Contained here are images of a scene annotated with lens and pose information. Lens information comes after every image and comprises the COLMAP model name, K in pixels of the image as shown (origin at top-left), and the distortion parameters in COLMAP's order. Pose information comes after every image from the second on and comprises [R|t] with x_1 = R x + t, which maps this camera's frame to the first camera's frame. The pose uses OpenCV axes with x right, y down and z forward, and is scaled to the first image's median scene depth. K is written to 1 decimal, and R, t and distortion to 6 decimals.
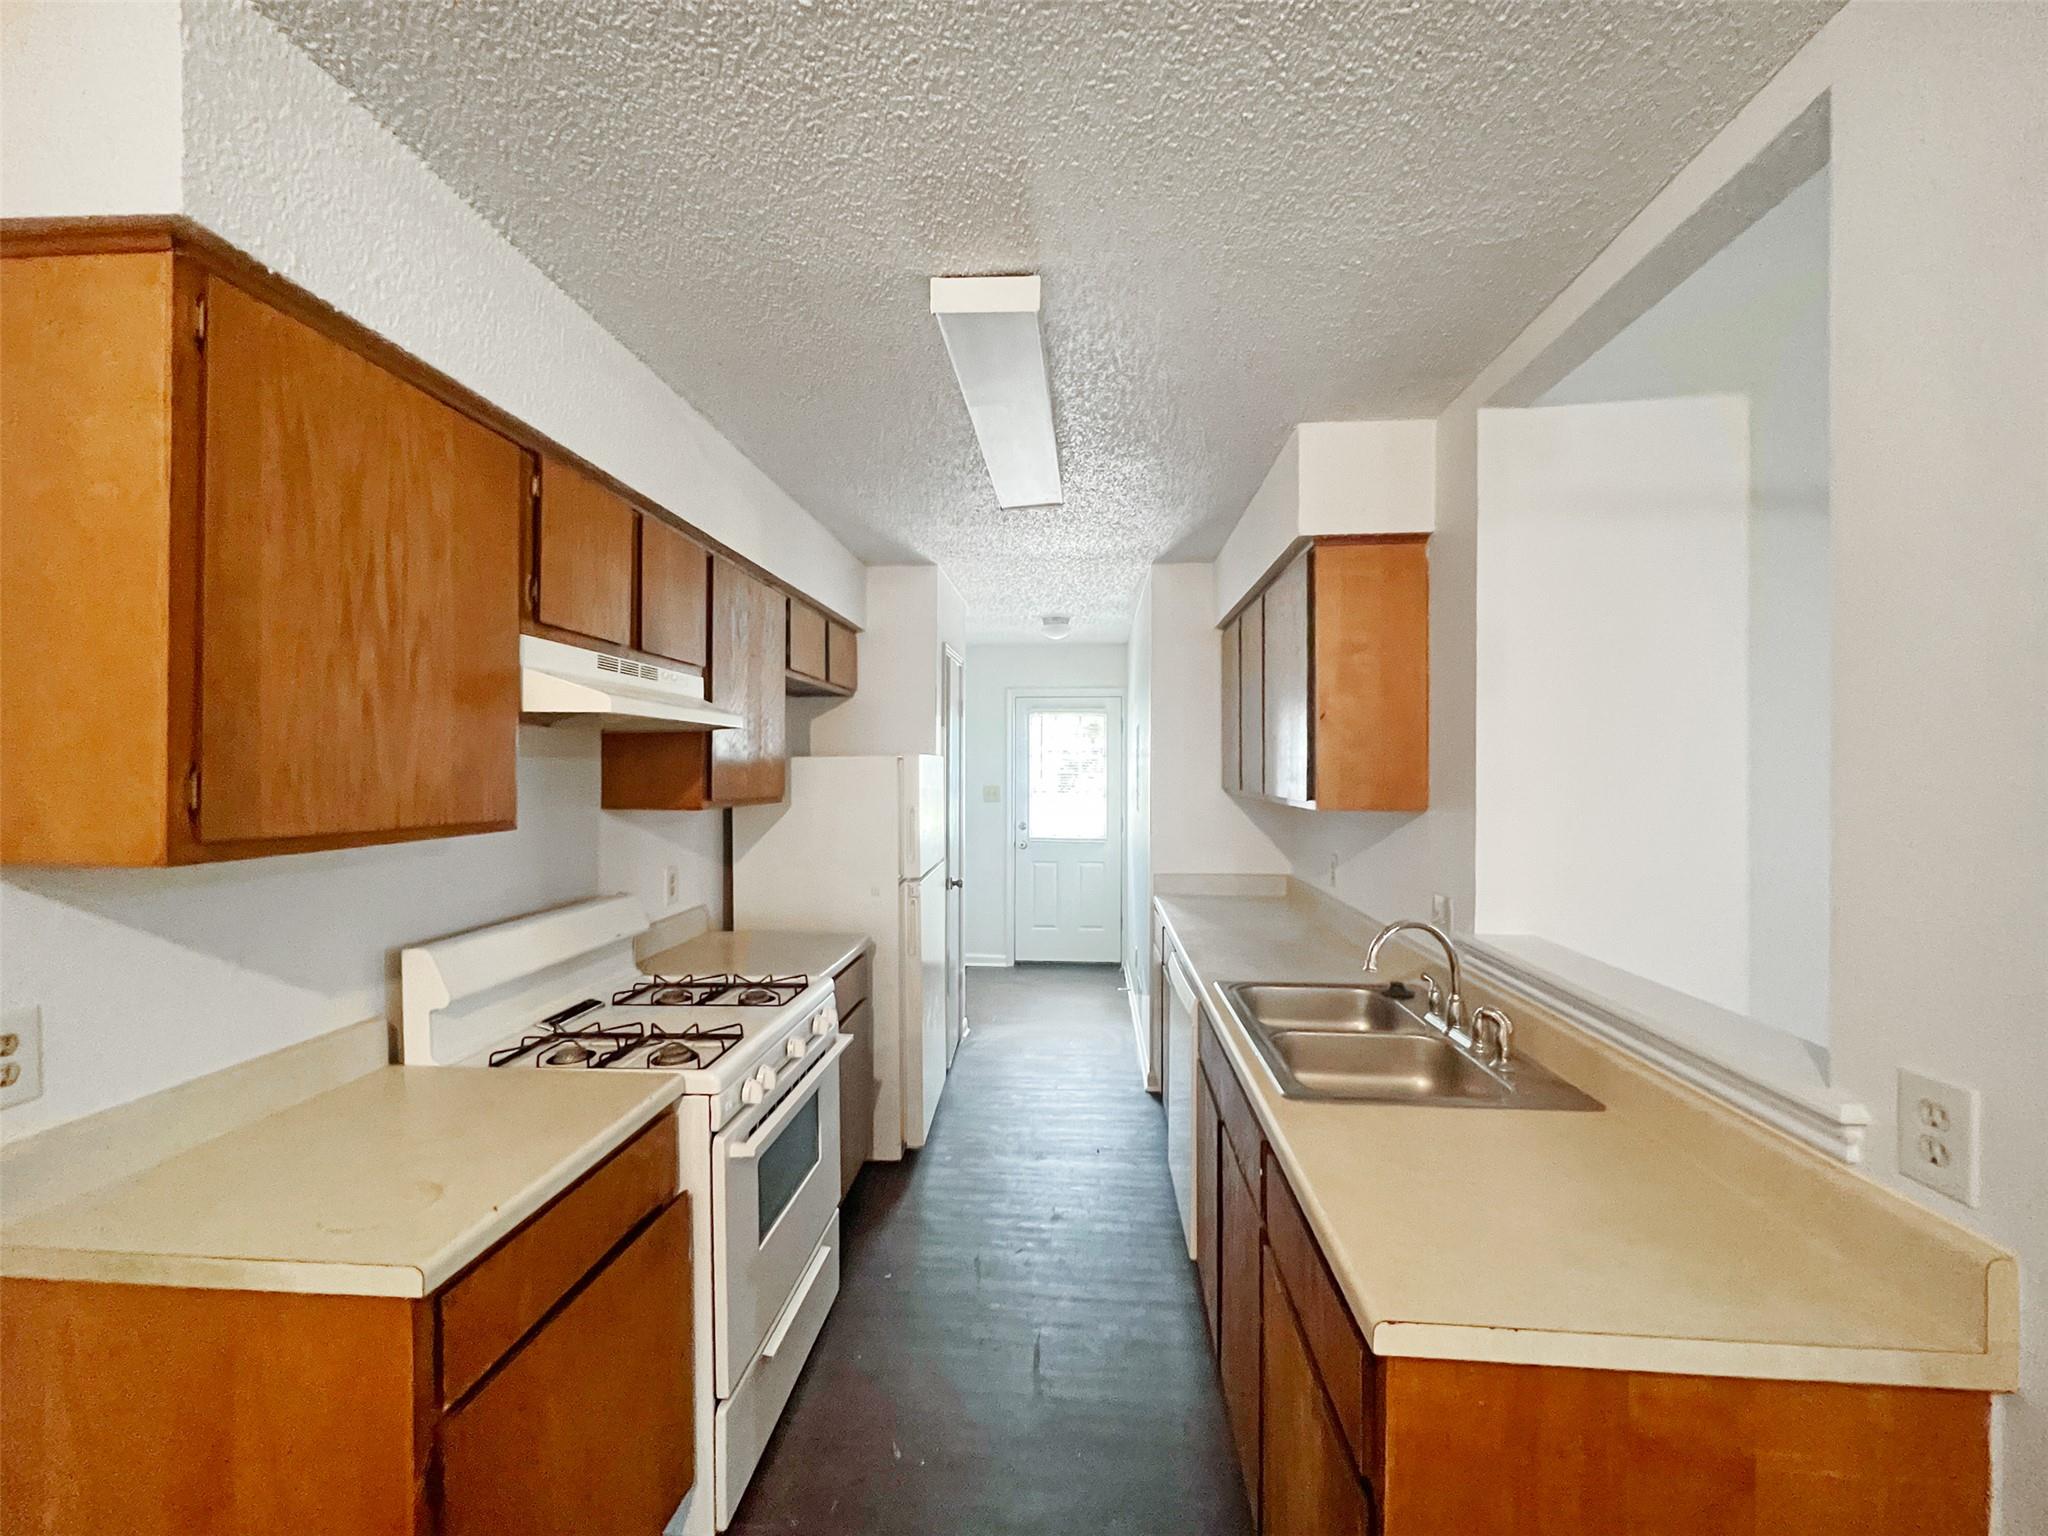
lens RADIAL K [[836.8, 0, 1019.4], [0, 836.8, 765.7], [0, 0, 1]] dist [-0.000889, 0.000528]
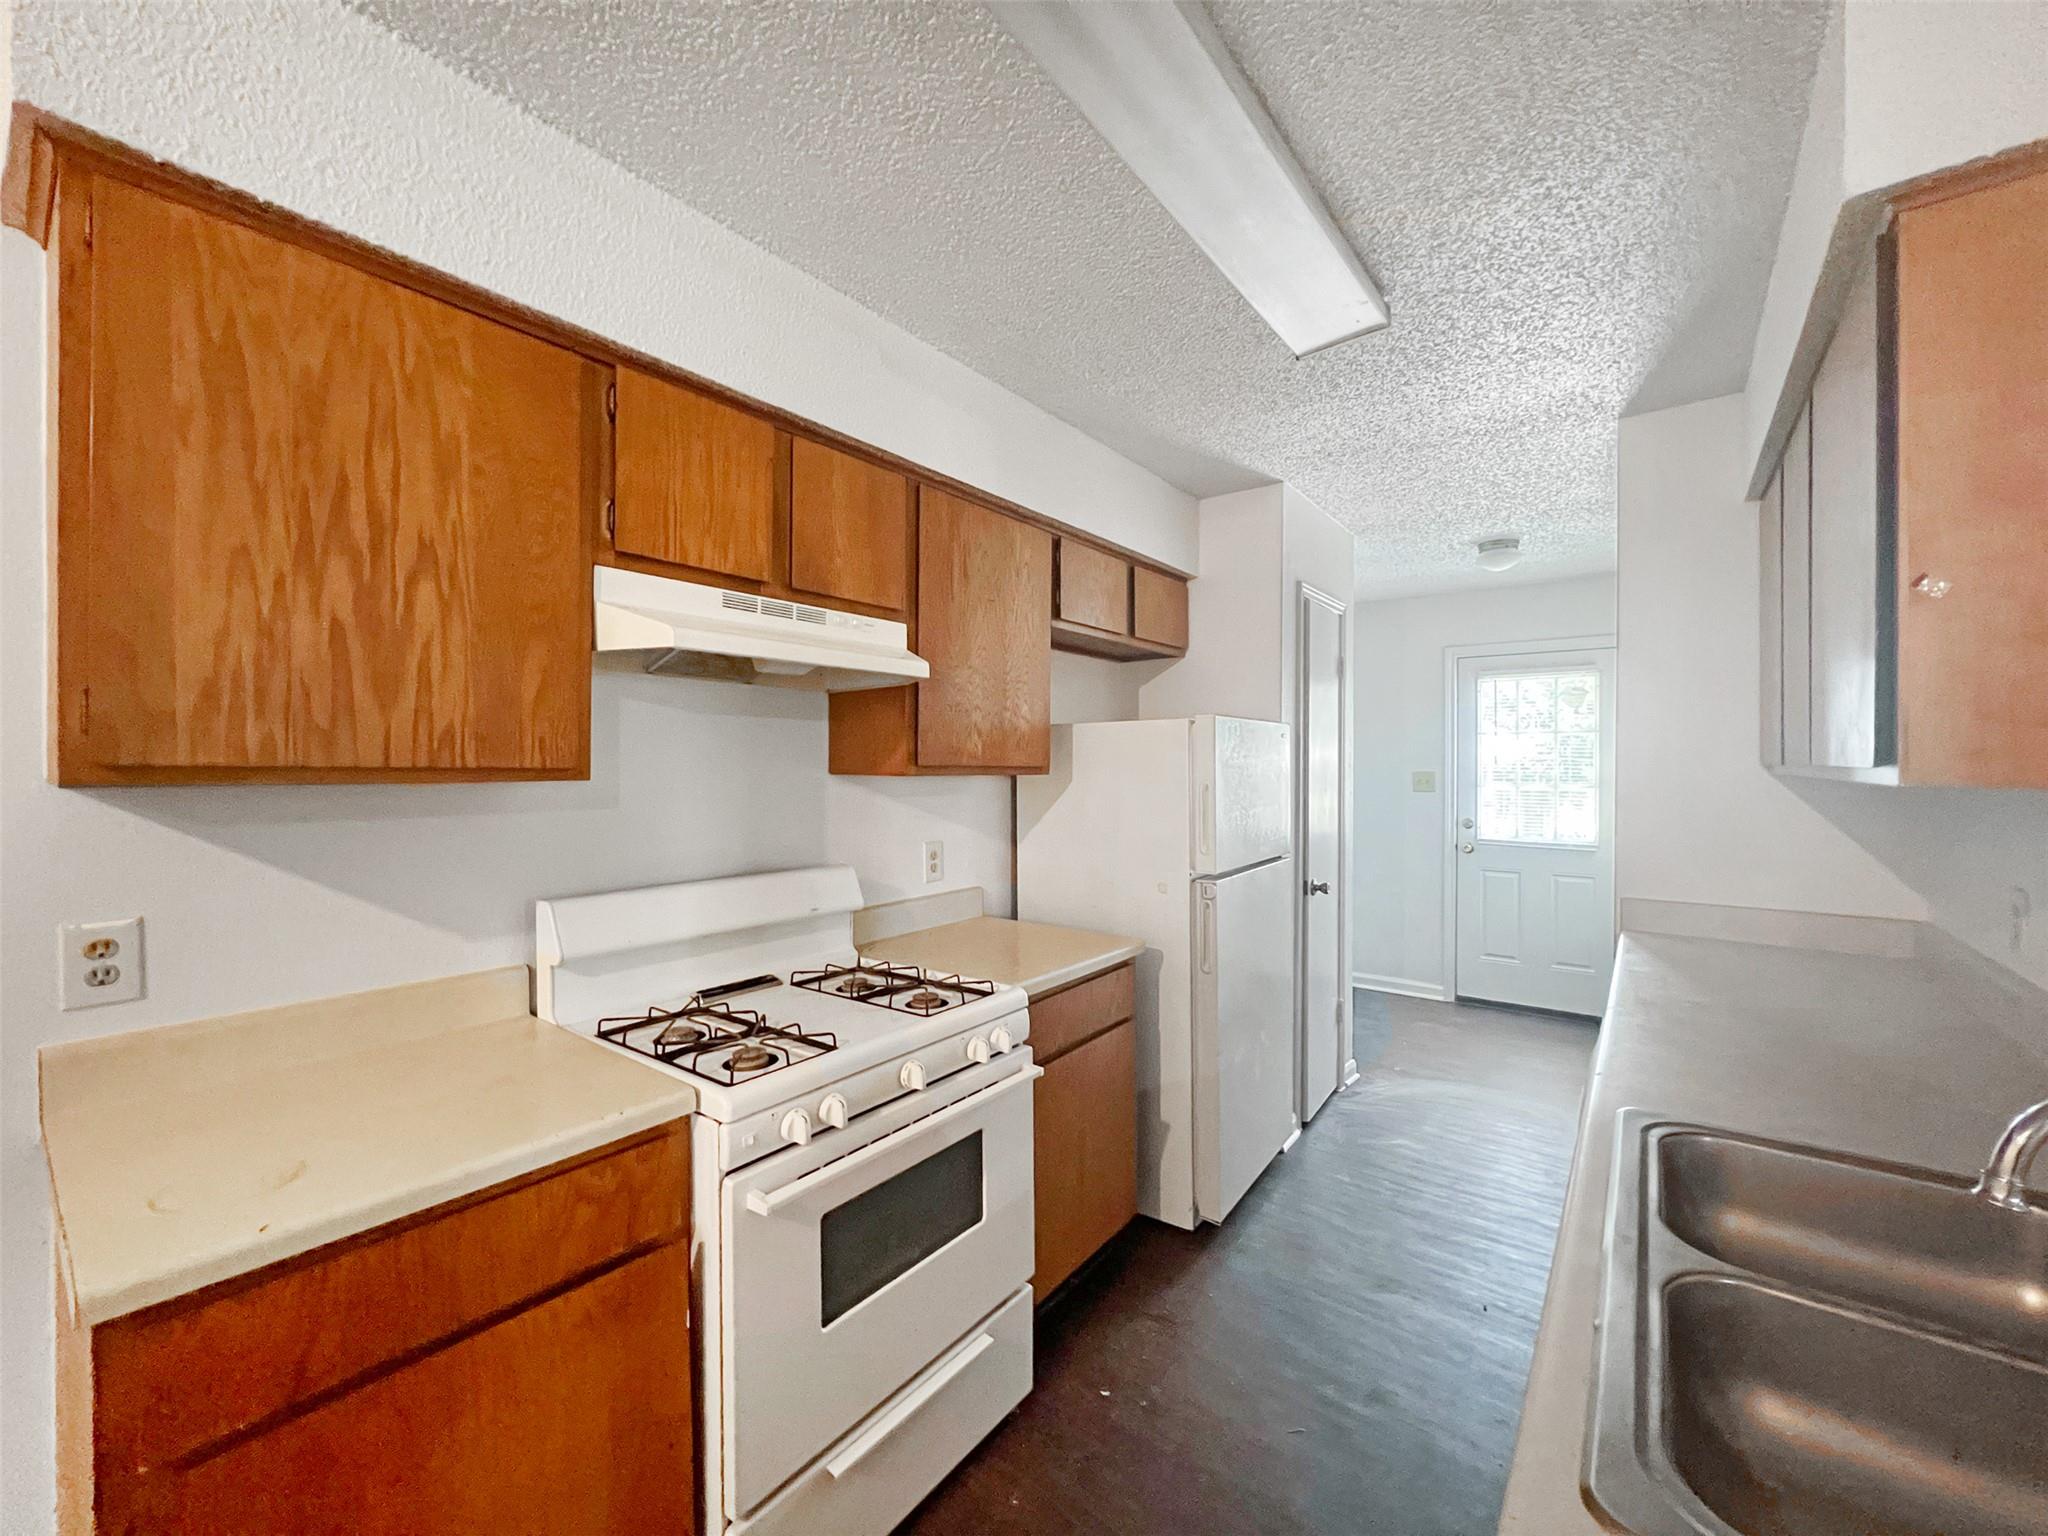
lens RADIAL K [[836.8, 0, 1003.0], [0, 836.8, 763.0], [0, 0, 1]] dist [-0.000889, 0.000528]
pose [[0.838393, 0.000095, -0.545065, 0.204018], [0.001312, 0.999997, 0.002192, 0.041921], [0.545064, -0.002553, 0.838391, 0.359696]]
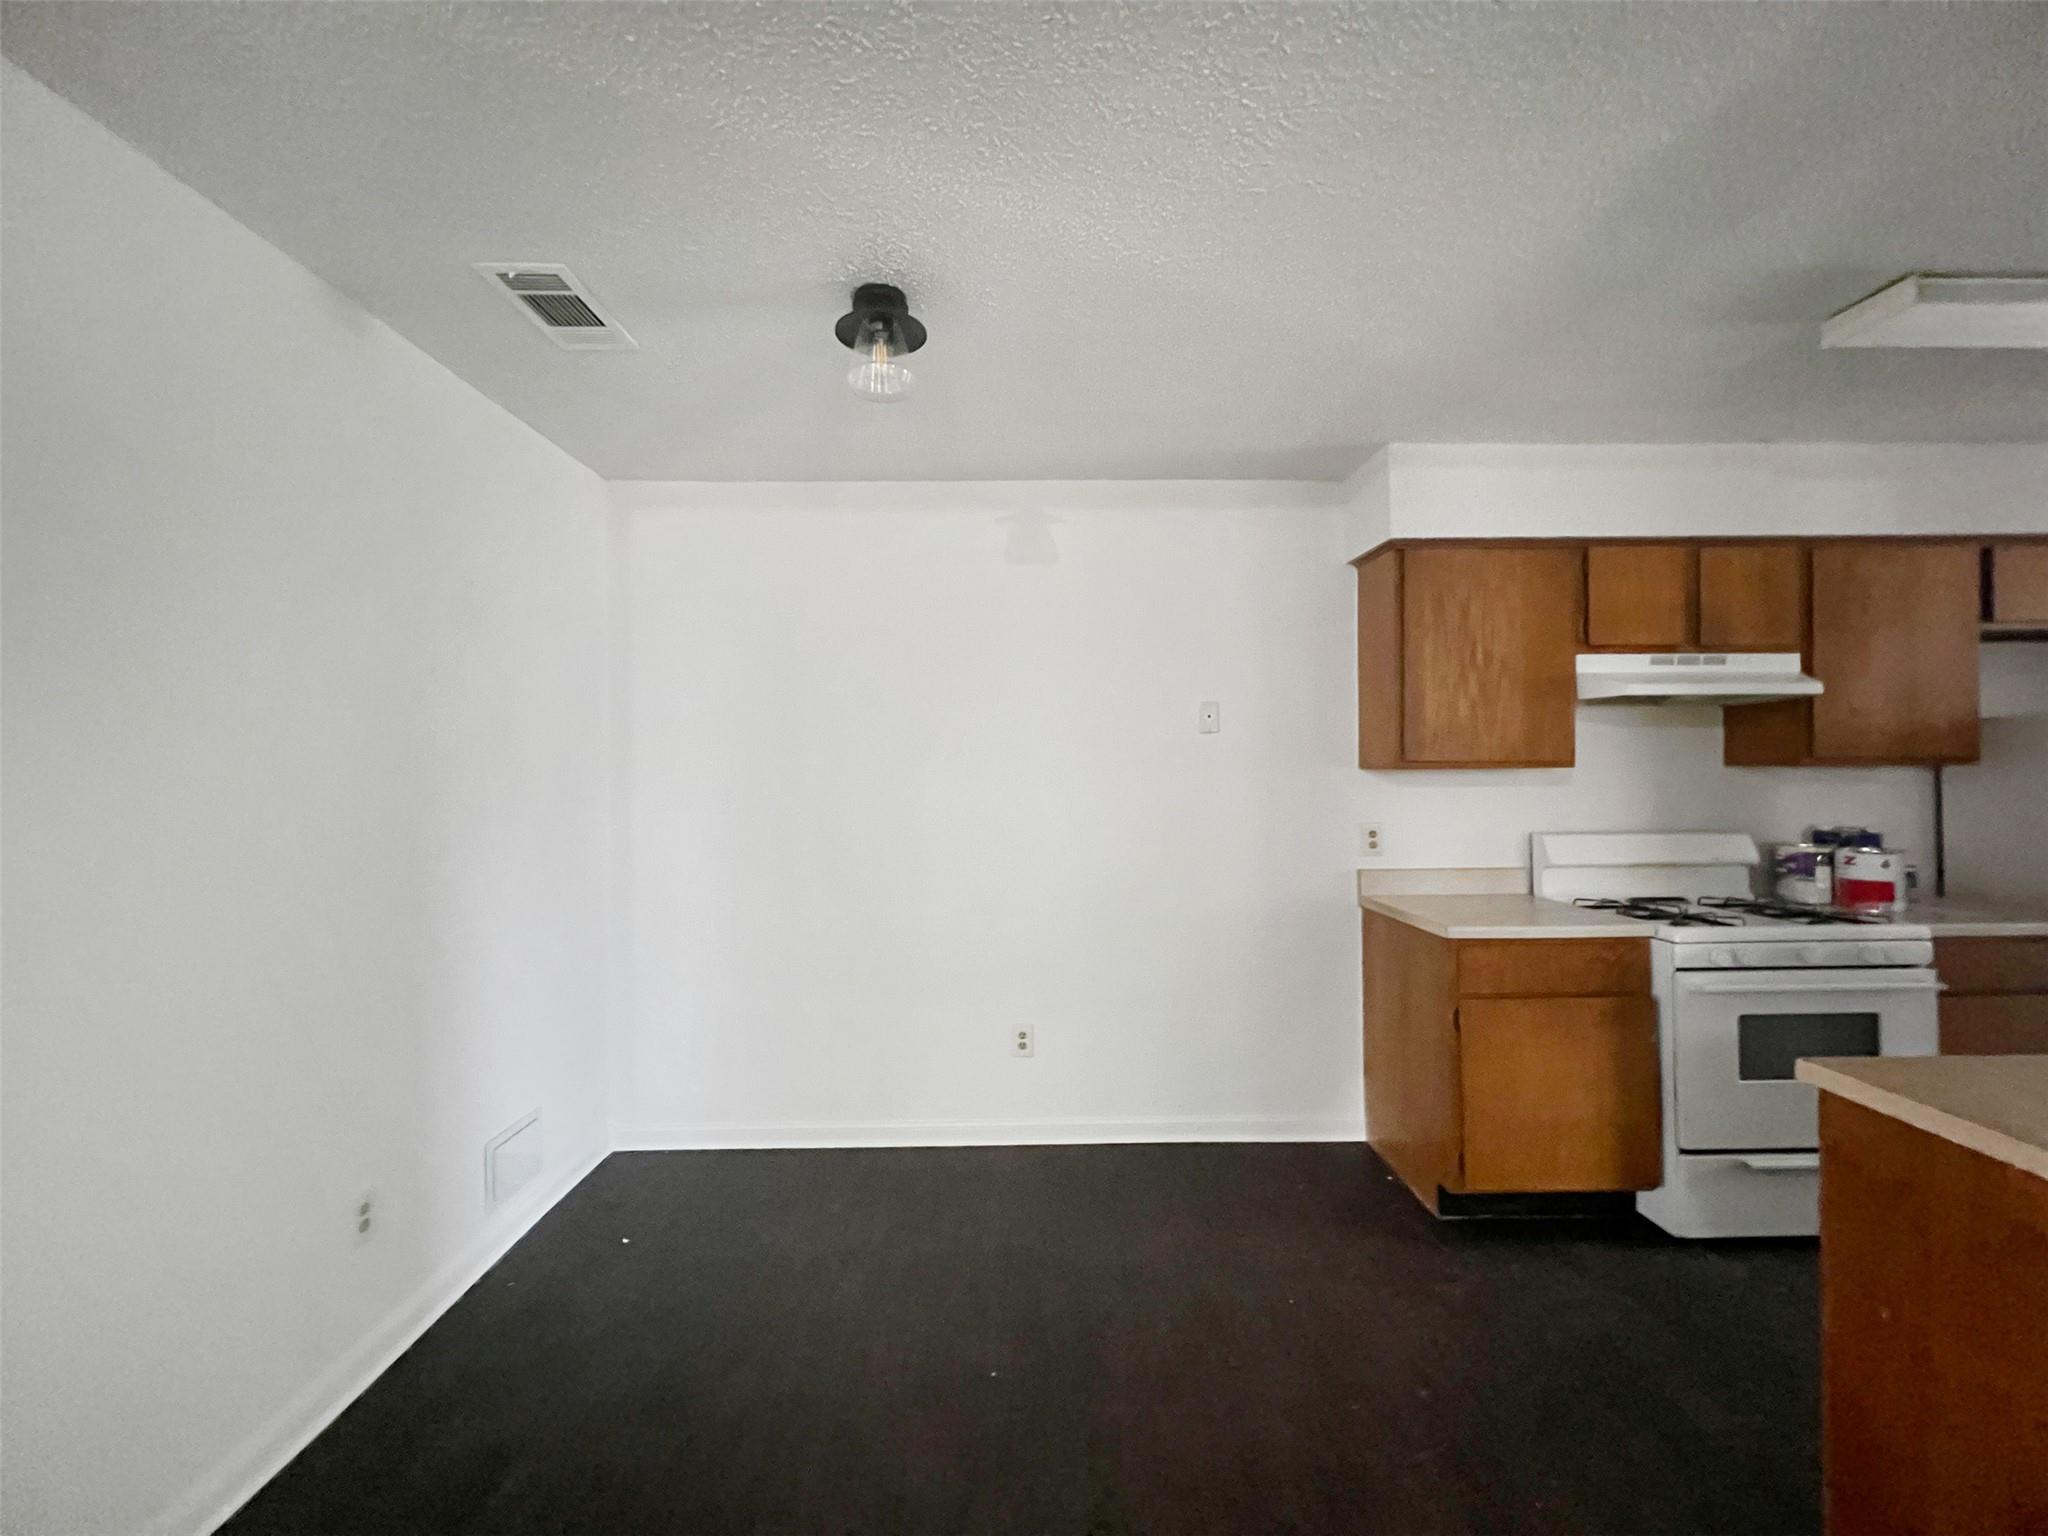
lens RADIAL K [[836.8, 0, 998.2], [0, 836.8, 760.9], [0, 0, 1]] dist [-0.000889, 0.000528]
pose [[0.119992, -0.004490, -0.992765, 0.735579], [0.011620, 0.999928, -0.003118, 0.040995], [0.992707, -0.011162, 0.120036, -0.299804]]
